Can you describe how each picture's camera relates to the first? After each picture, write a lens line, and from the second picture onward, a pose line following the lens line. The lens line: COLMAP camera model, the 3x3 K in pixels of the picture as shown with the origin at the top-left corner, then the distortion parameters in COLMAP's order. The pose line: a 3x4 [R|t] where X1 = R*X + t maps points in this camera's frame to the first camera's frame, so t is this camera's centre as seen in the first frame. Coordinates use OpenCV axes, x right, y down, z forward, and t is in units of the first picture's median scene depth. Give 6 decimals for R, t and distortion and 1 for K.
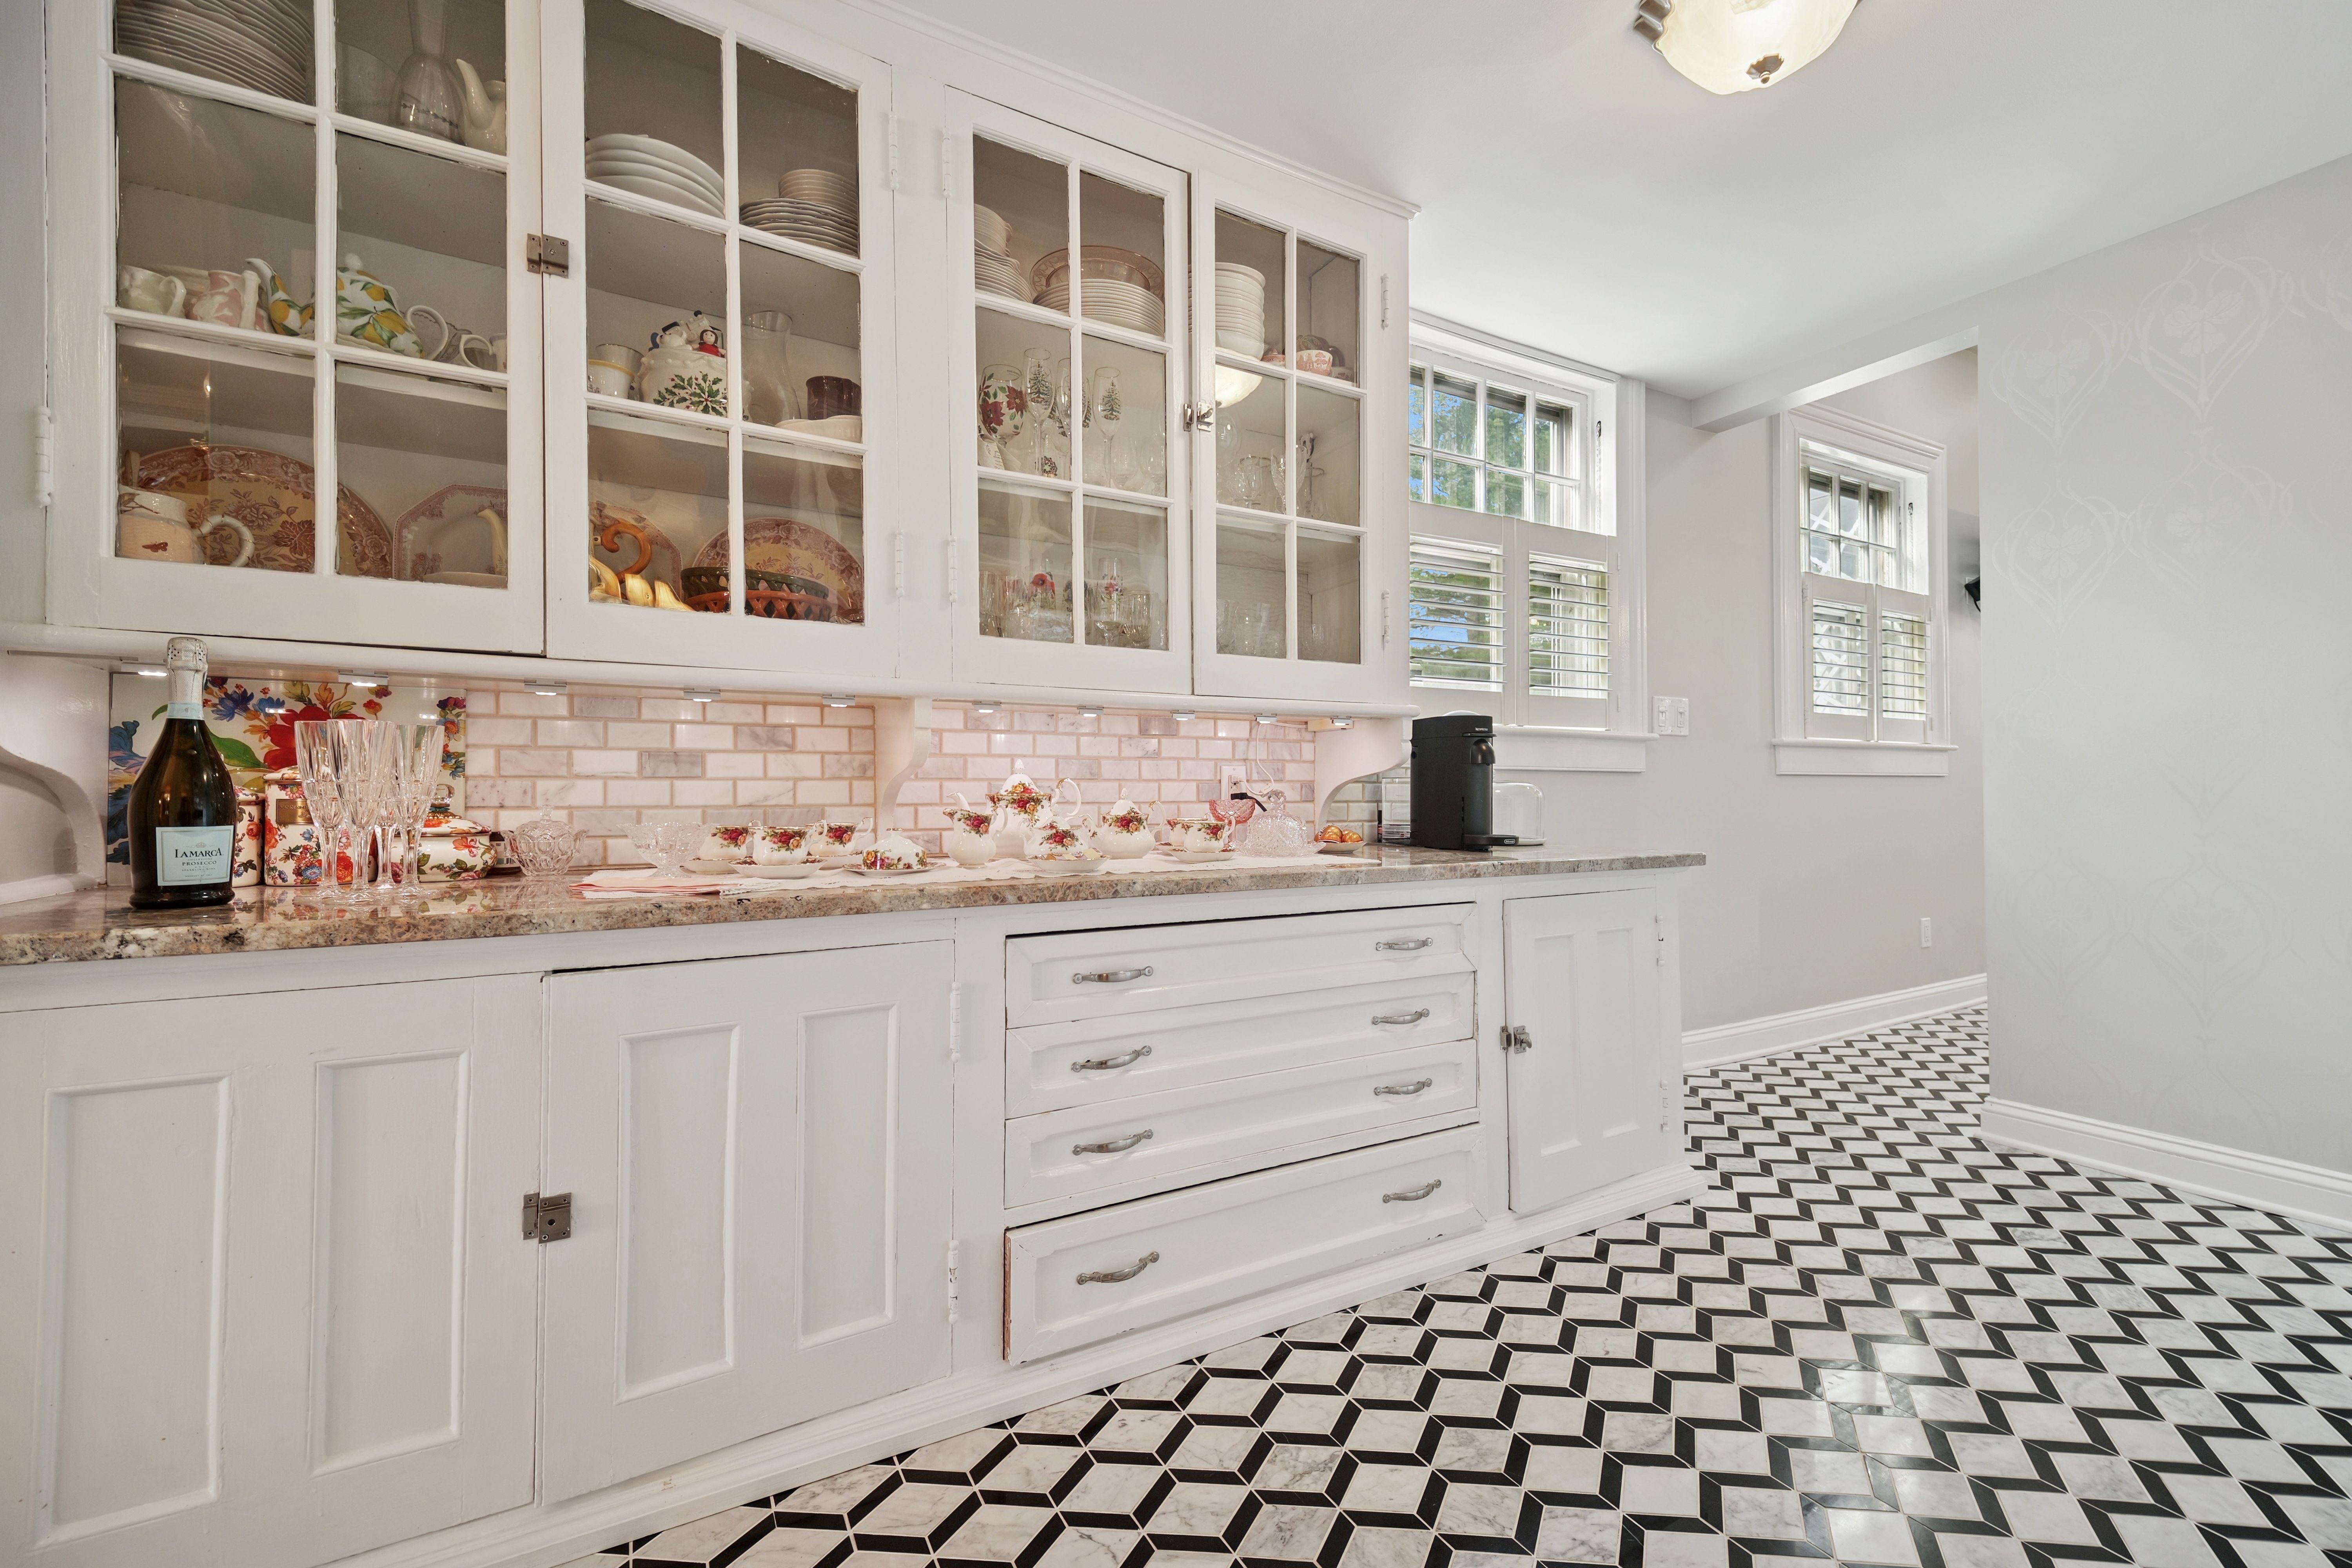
lens RADIAL K [[991.3, 0, 1175.1], [0, 991.3, 765.7], [0, 0, 1]] dist [0.036795, -0.009136]
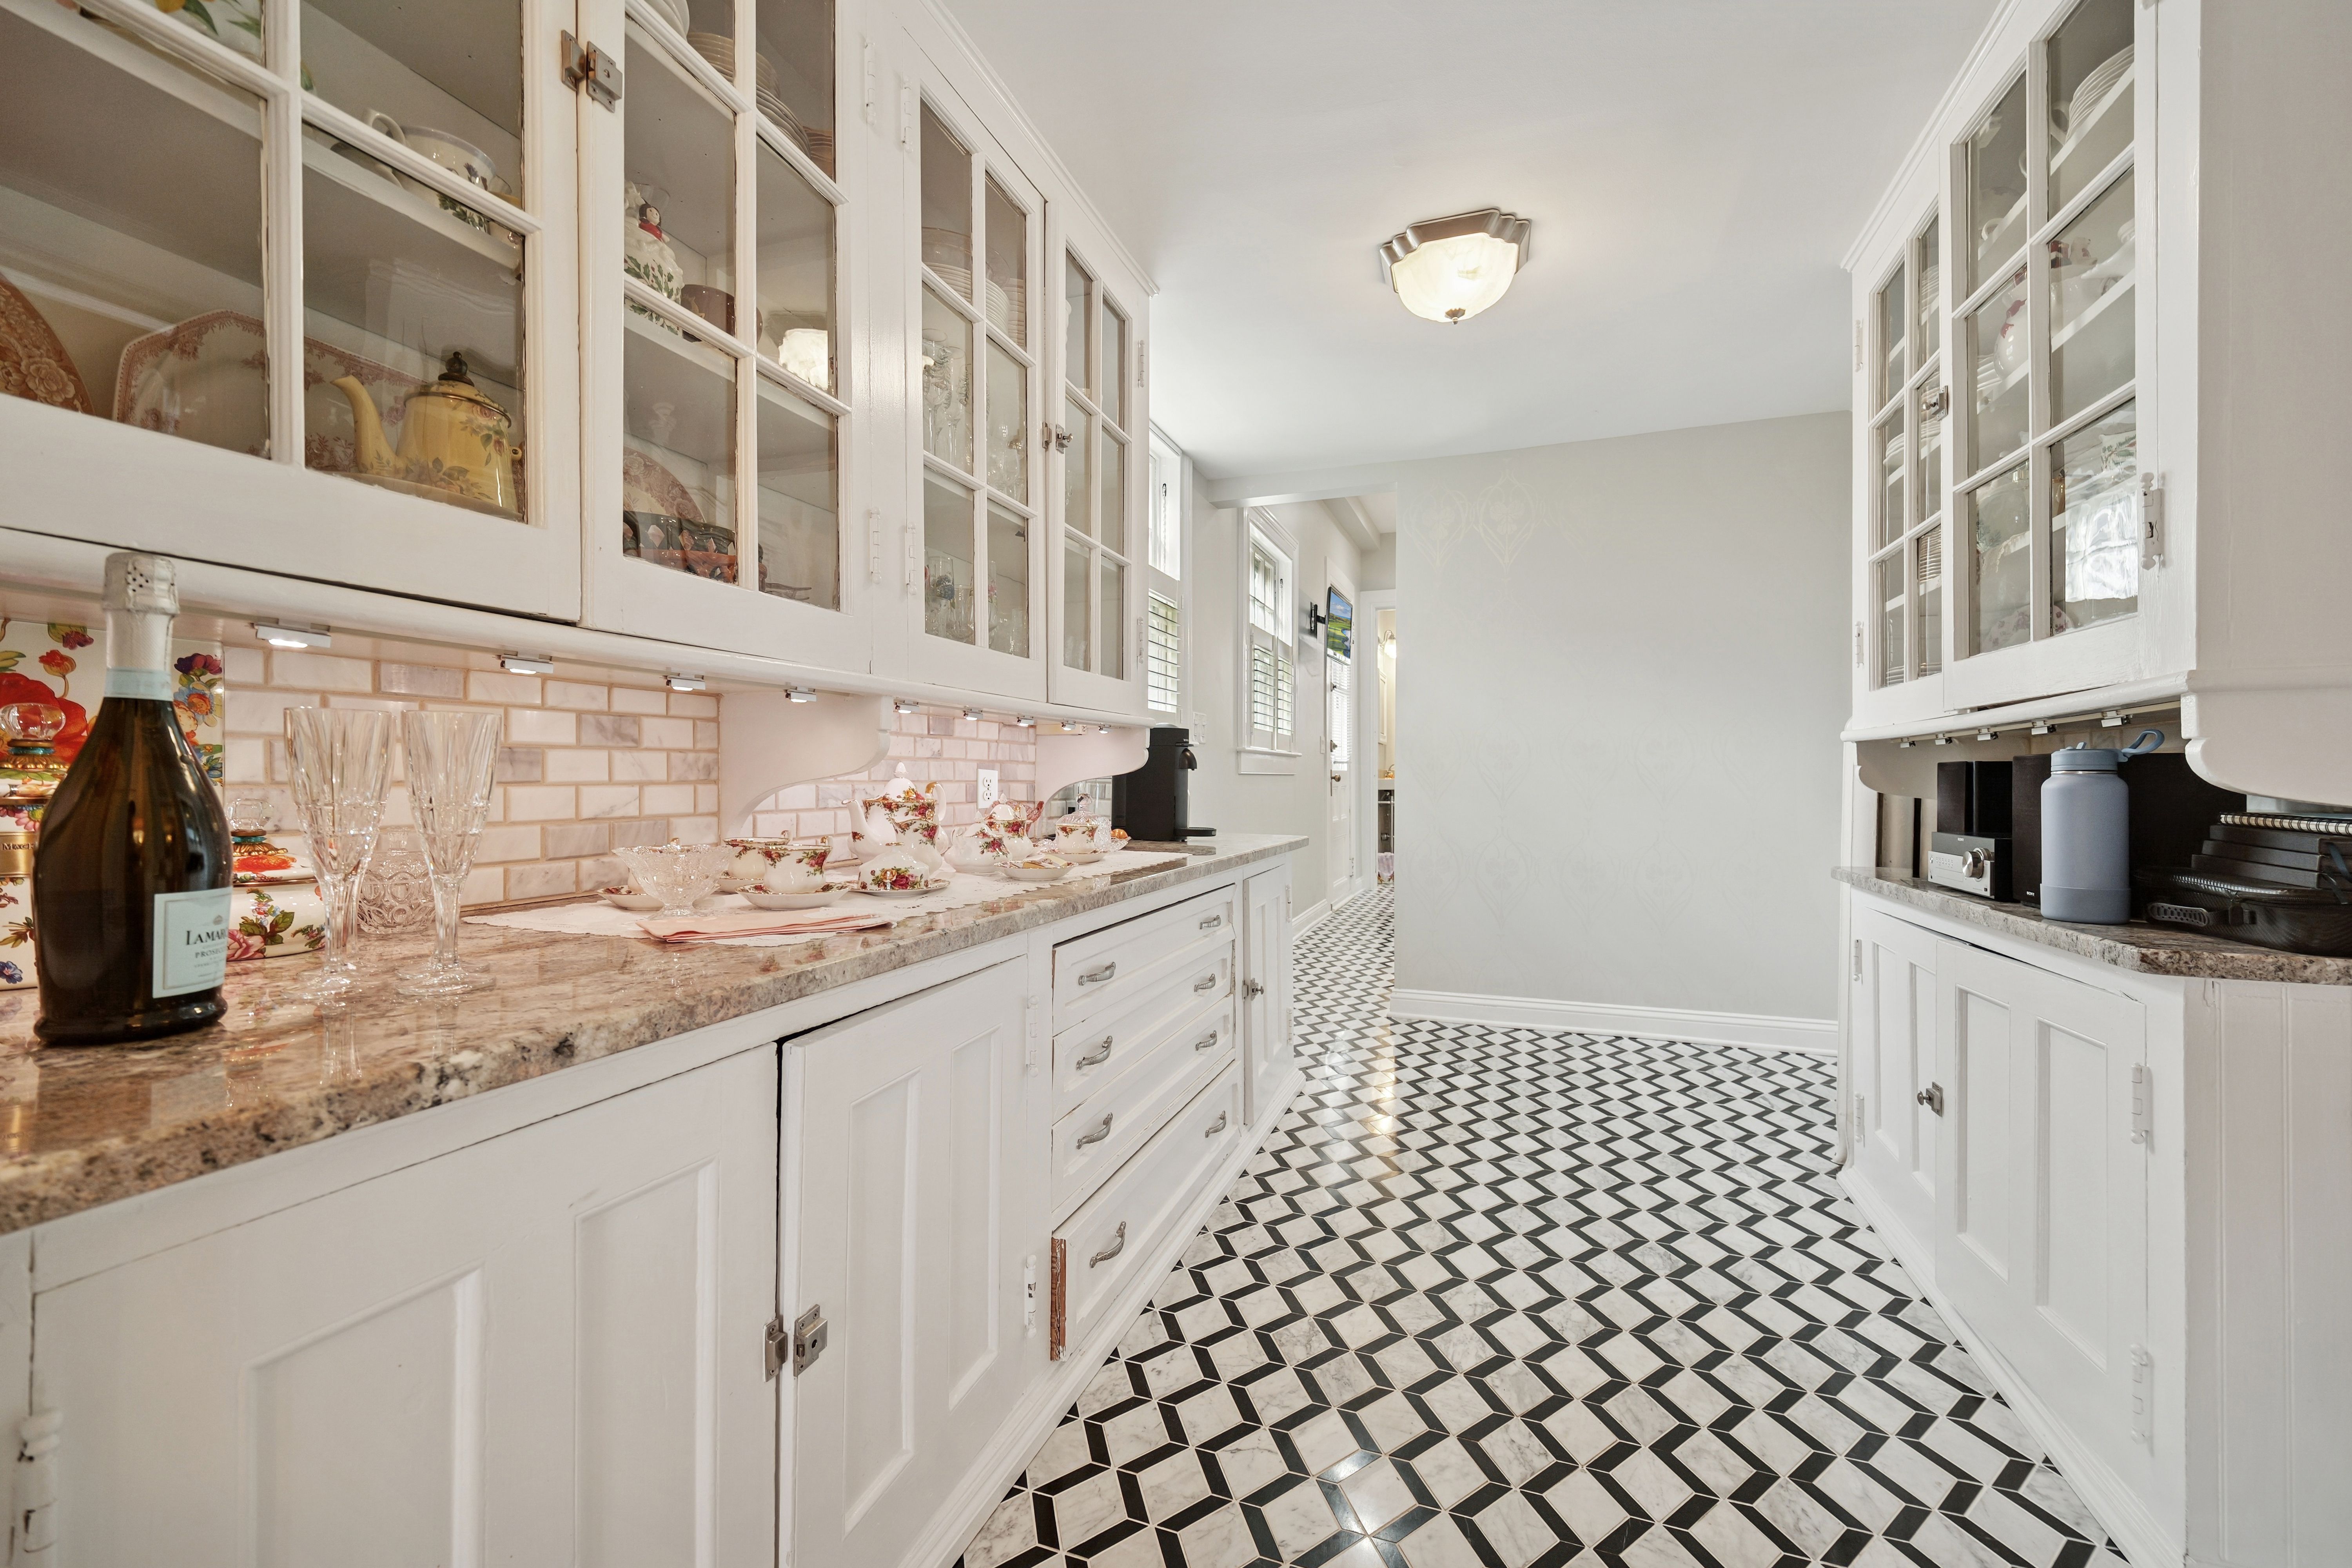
lens RADIAL K [[988.9, 0, 1185.5], [0, 988.9, 748.1], [0, 0, 1]] dist [0.043752, -0.018492]
pose [[0.748251, 0.025792, 0.662914, -0.598768], [-0.025873, 0.999618, -0.009688, -0.018276], [-0.662911, -0.009902, 0.748633, 0.130478]]
